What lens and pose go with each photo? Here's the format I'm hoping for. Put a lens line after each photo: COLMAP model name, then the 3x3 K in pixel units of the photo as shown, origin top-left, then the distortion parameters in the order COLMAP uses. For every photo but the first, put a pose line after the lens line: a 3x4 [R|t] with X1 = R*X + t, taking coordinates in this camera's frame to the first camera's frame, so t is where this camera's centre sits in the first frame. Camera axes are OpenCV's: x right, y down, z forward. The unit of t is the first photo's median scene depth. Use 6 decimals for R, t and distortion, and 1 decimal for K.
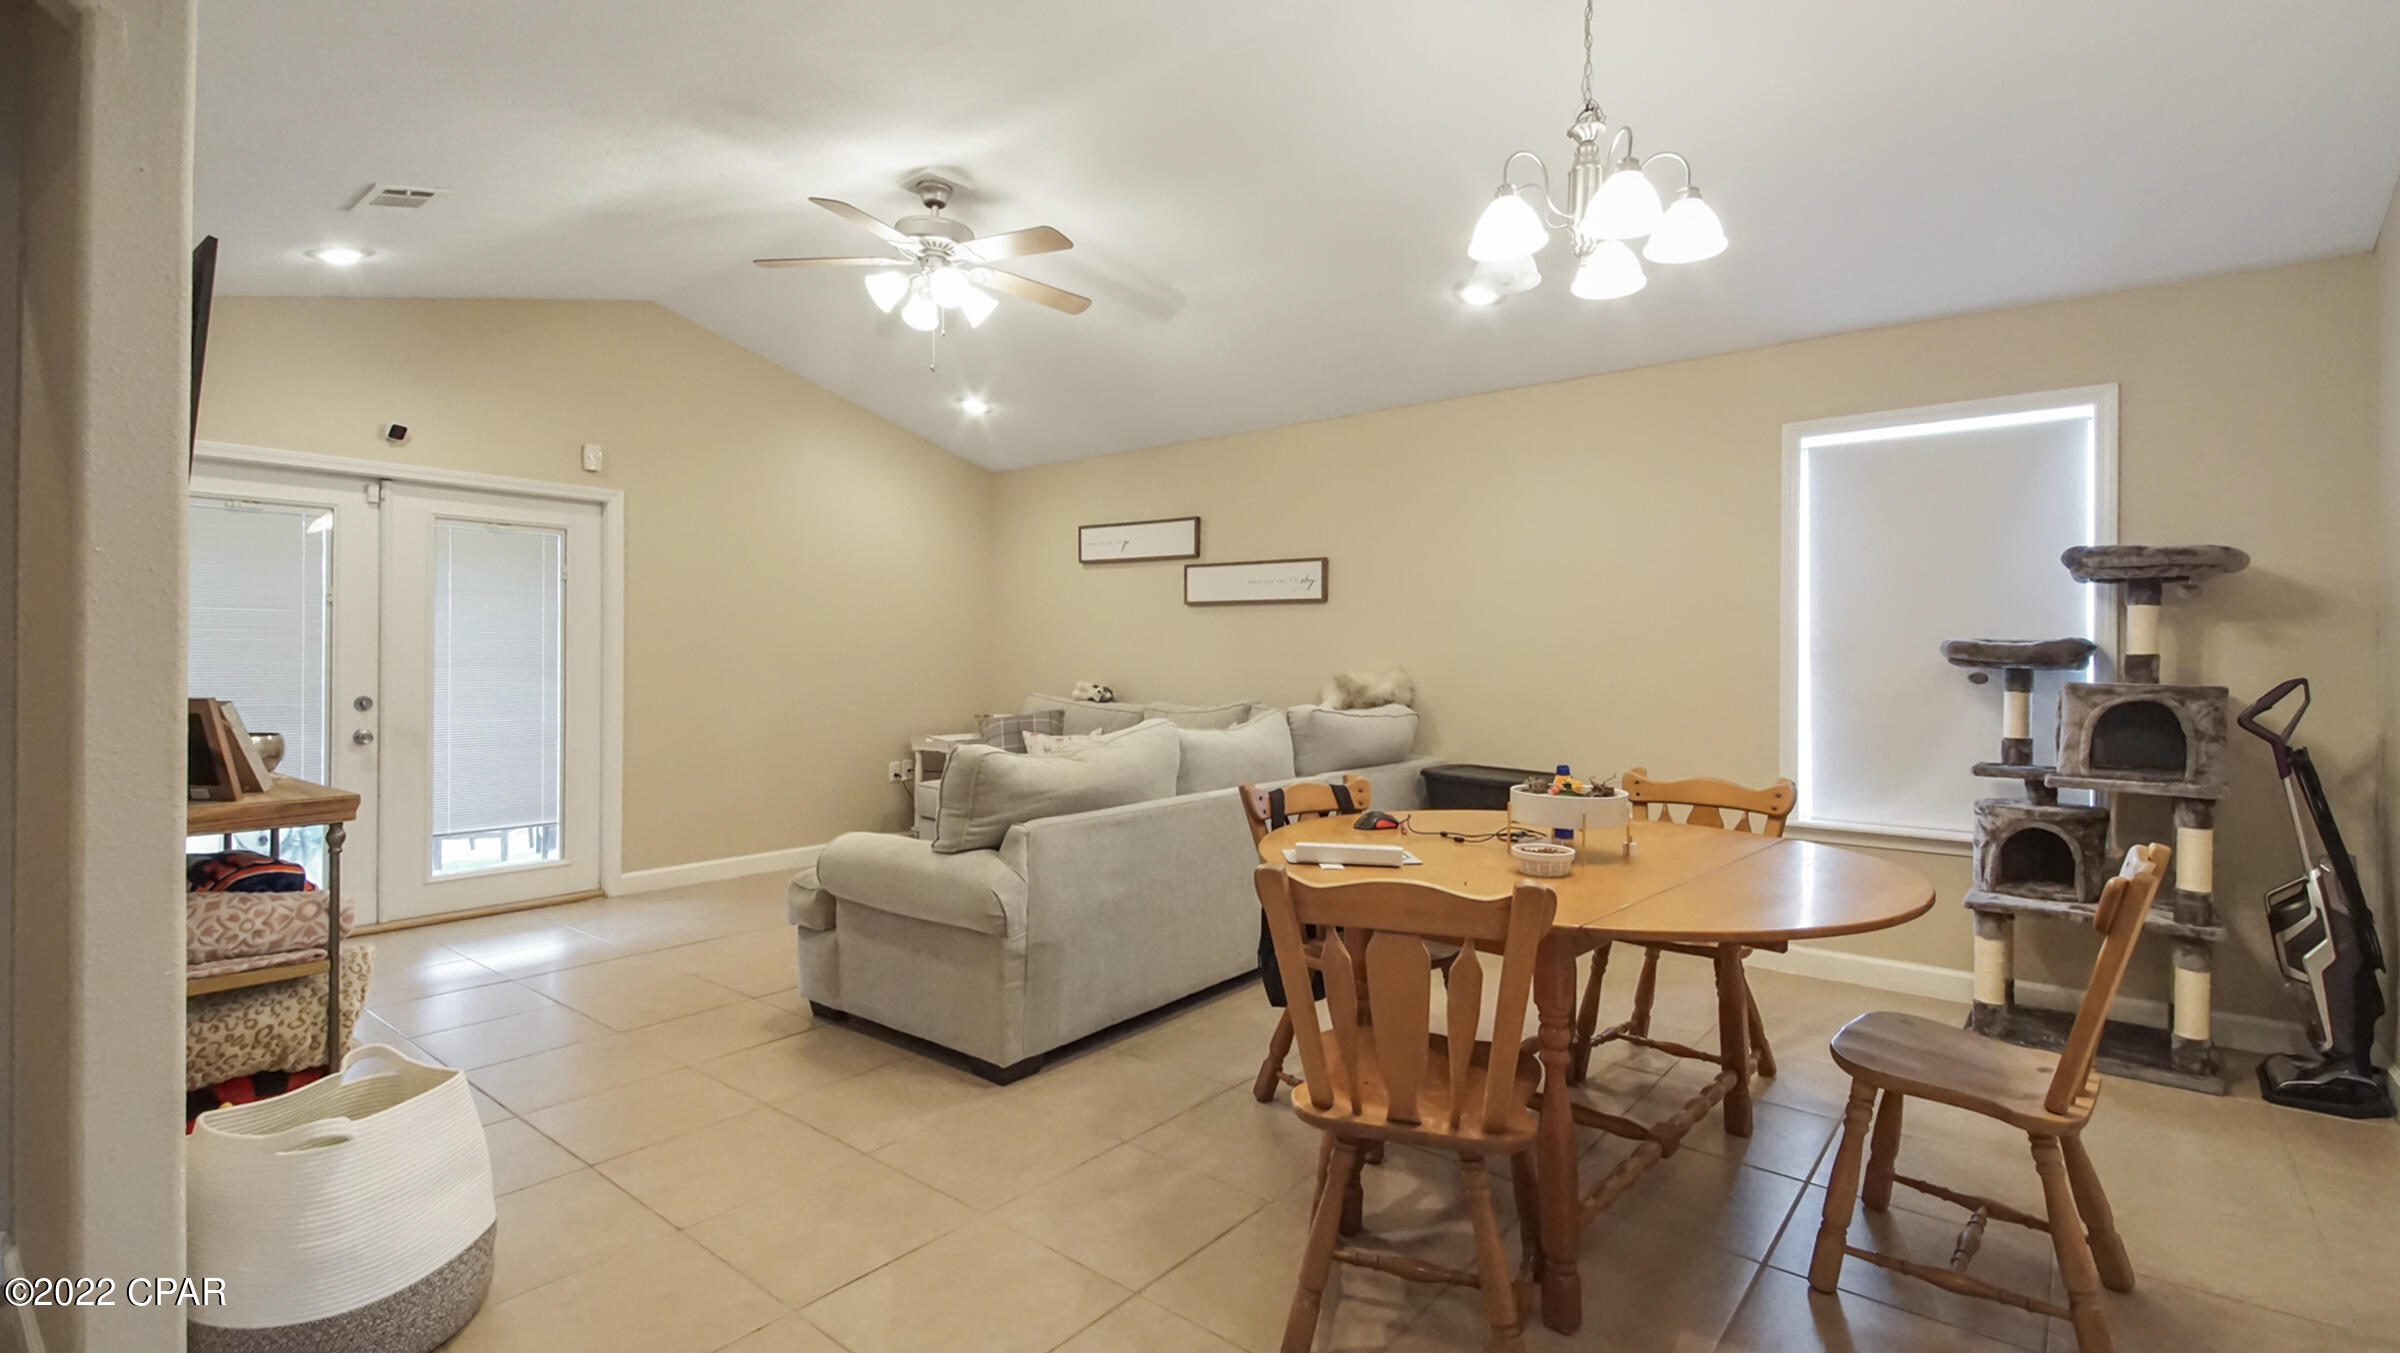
lens RADIAL K [[793.3, 0, 1082.7], [0, 793.3, 658.9], [0, 0, 1]] dist [-0.000184, -0.000094]
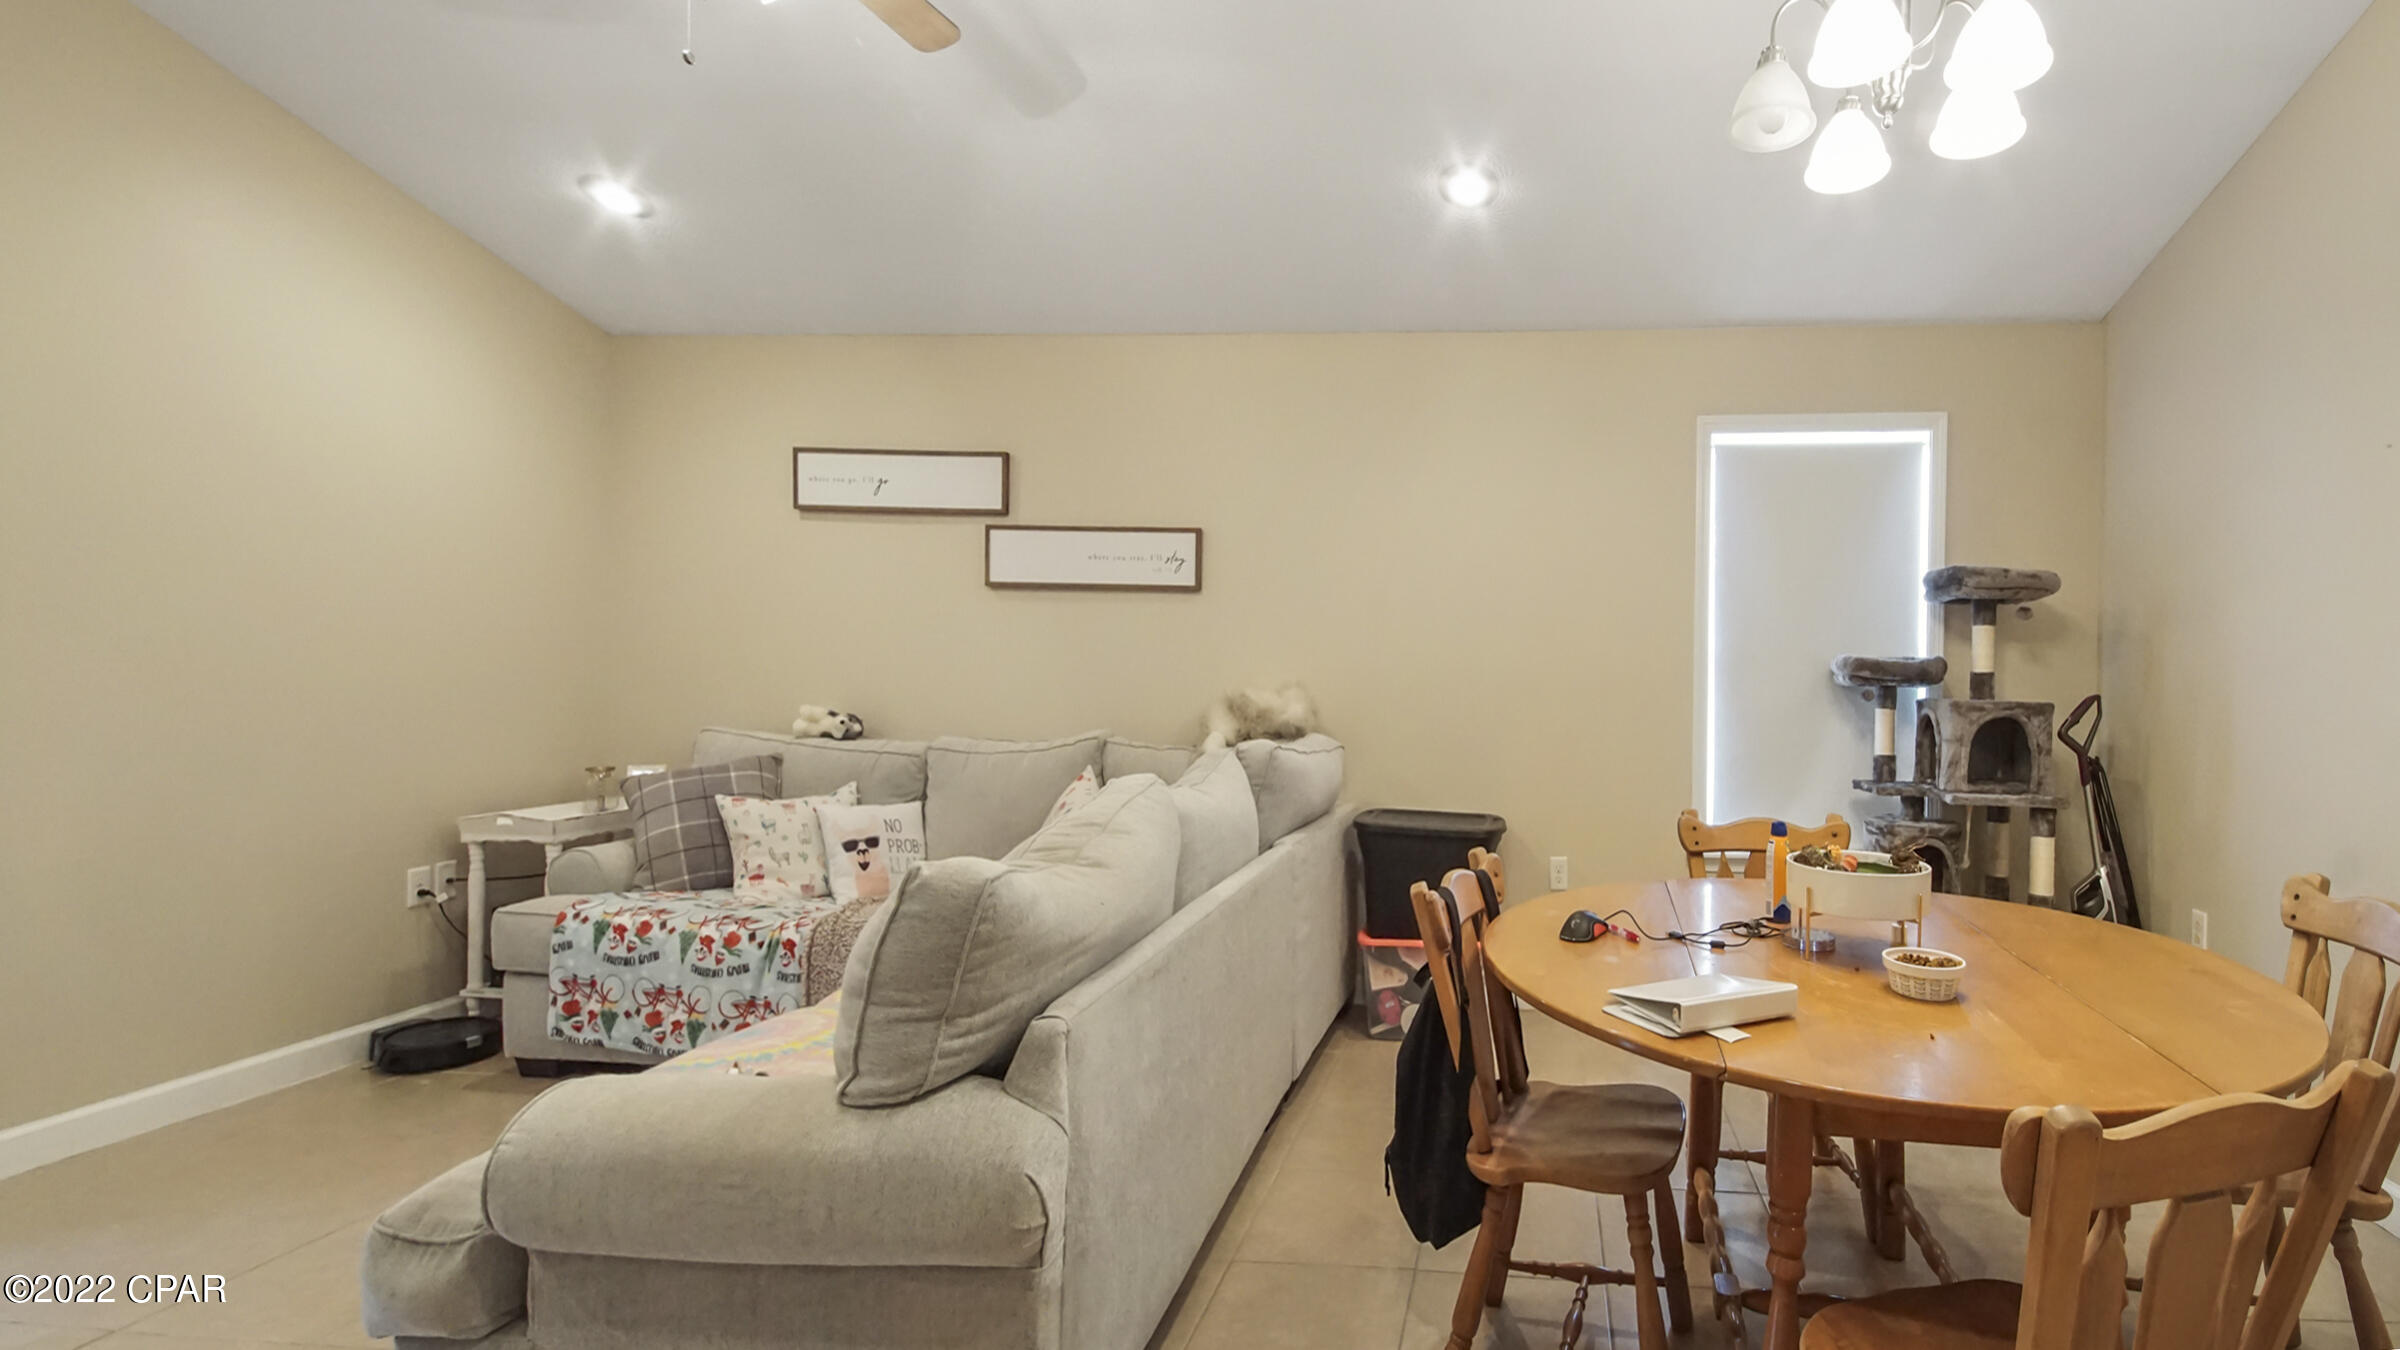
lens RADIAL K [[1070.2, 0, 1305.8], [0, 1070.2, 680.8], [0, 0, 1]] dist [0.028607, -0.023983]
pose [[0.868764, 0.001736, 0.495222, -0.148914], [-0.007125, 0.999934, 0.008992, -0.000994], [-0.495174, -0.011340, 0.868720, 0.200481]]
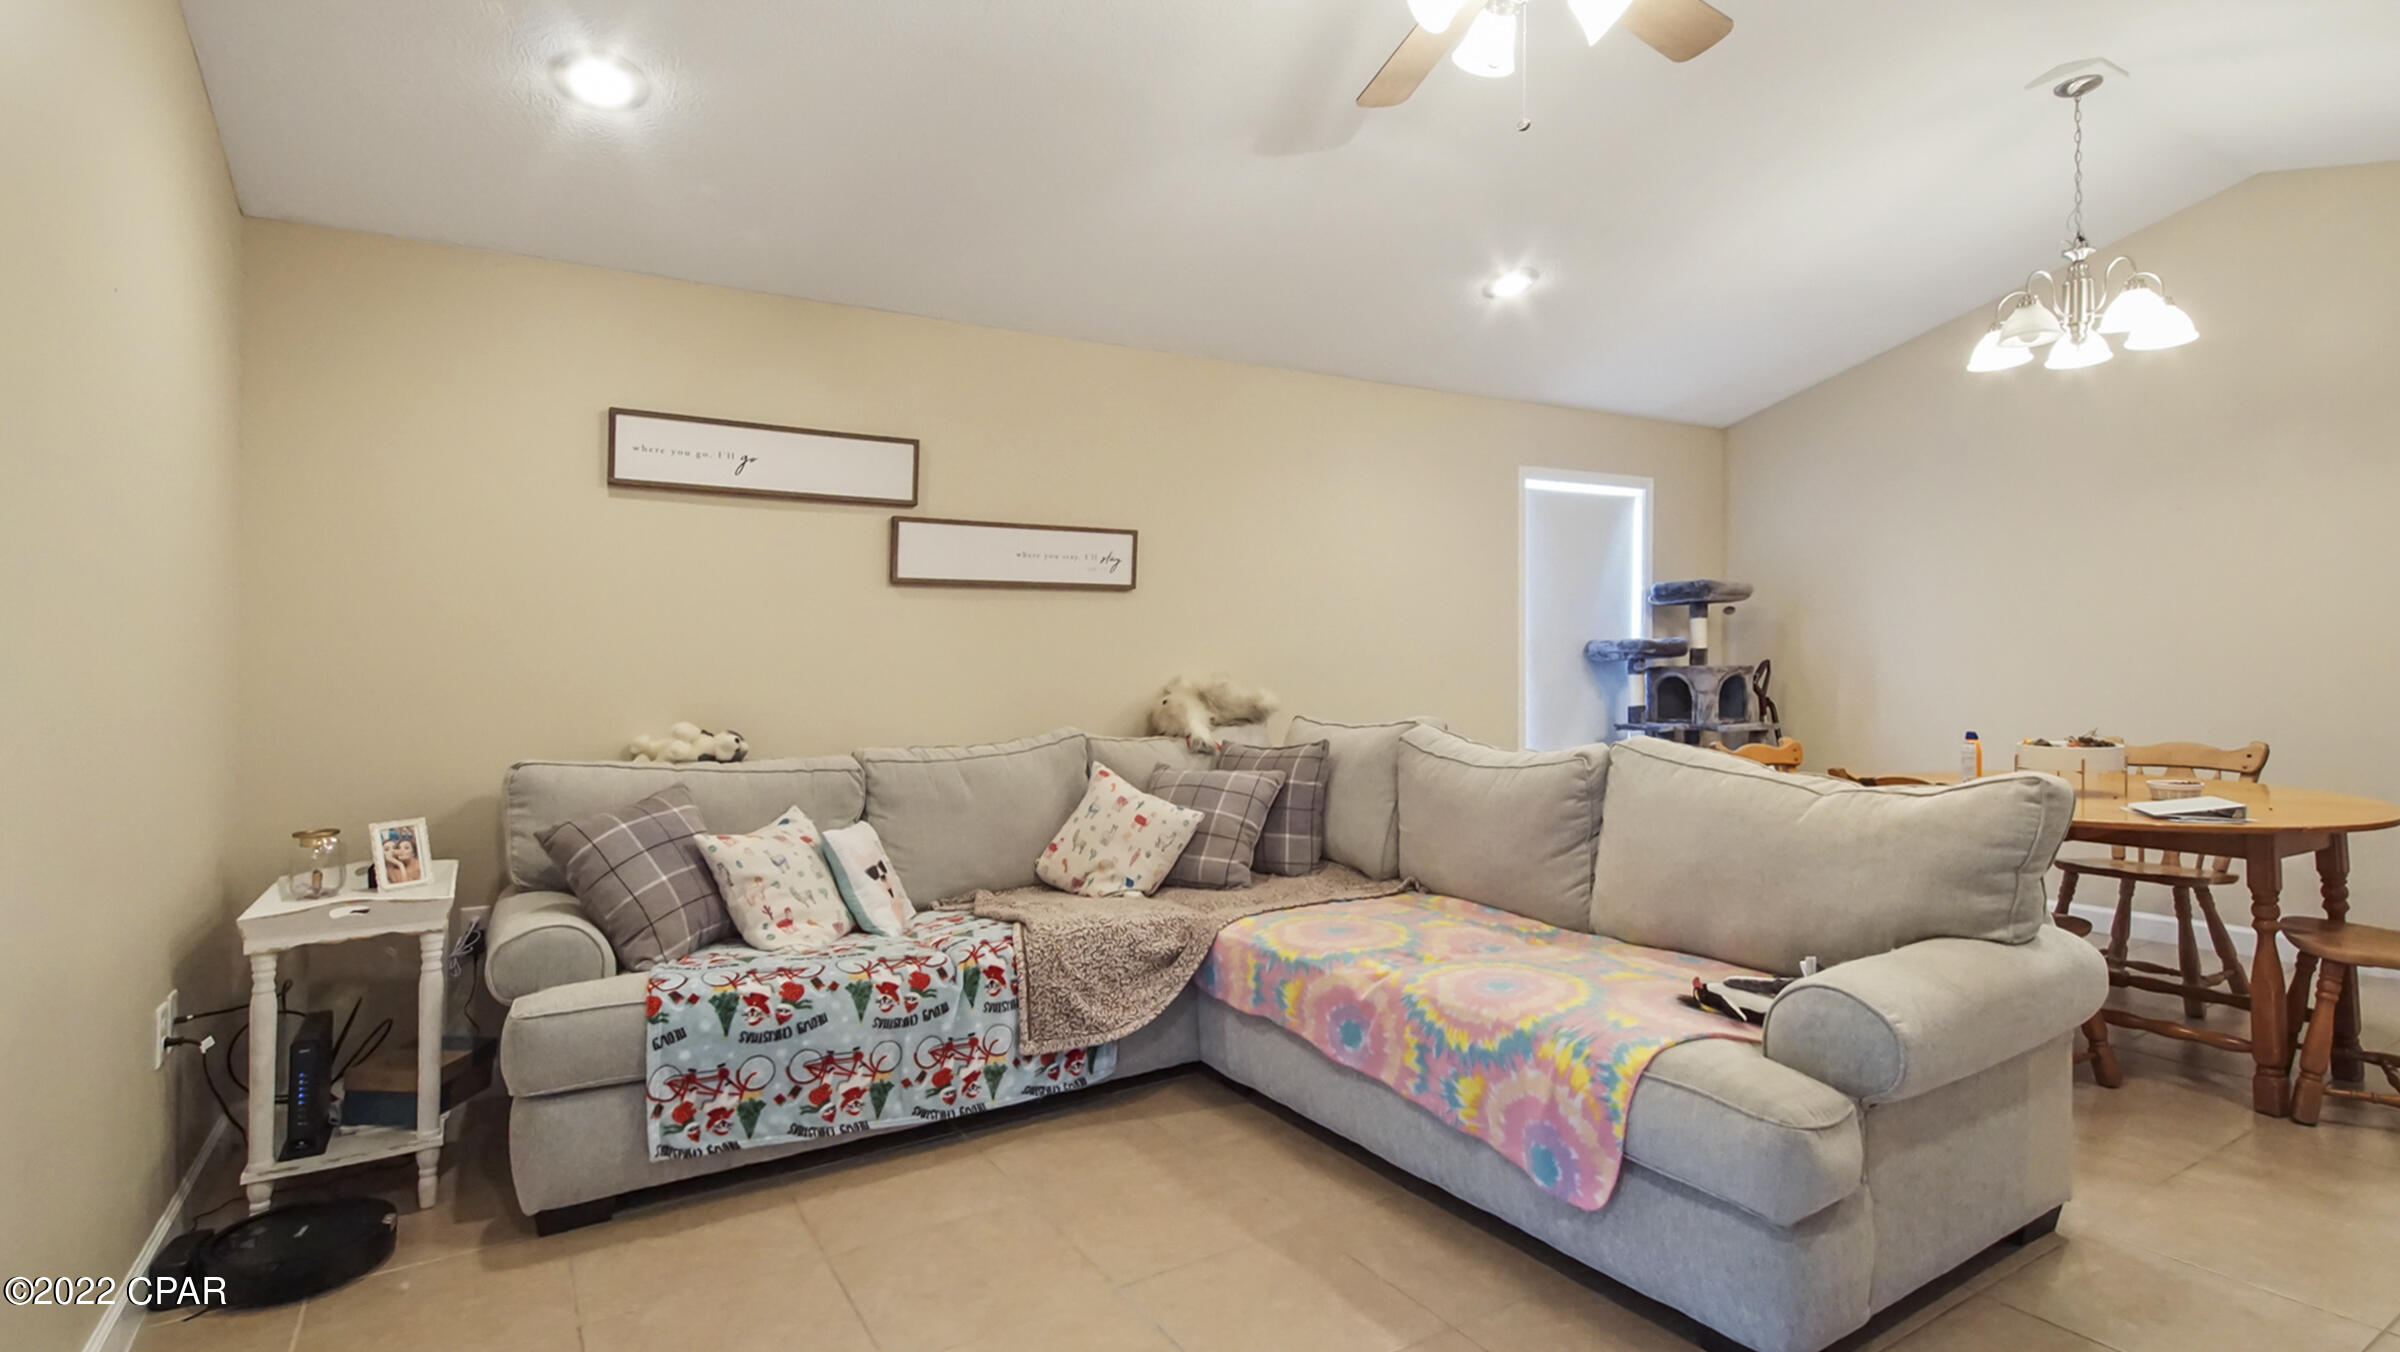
lens RADIAL K [[925.6, 0, 1455.5], [0, 925.6, 662.2], [0, 0, 1]] dist [0.009314, 0.000061]
pose [[0.448185, -0.018430, 0.893751, -0.586500], [0.026136, 0.999630, 0.007507, -0.003751], [-0.893558, 0.019994, 0.448501, 0.579666]]
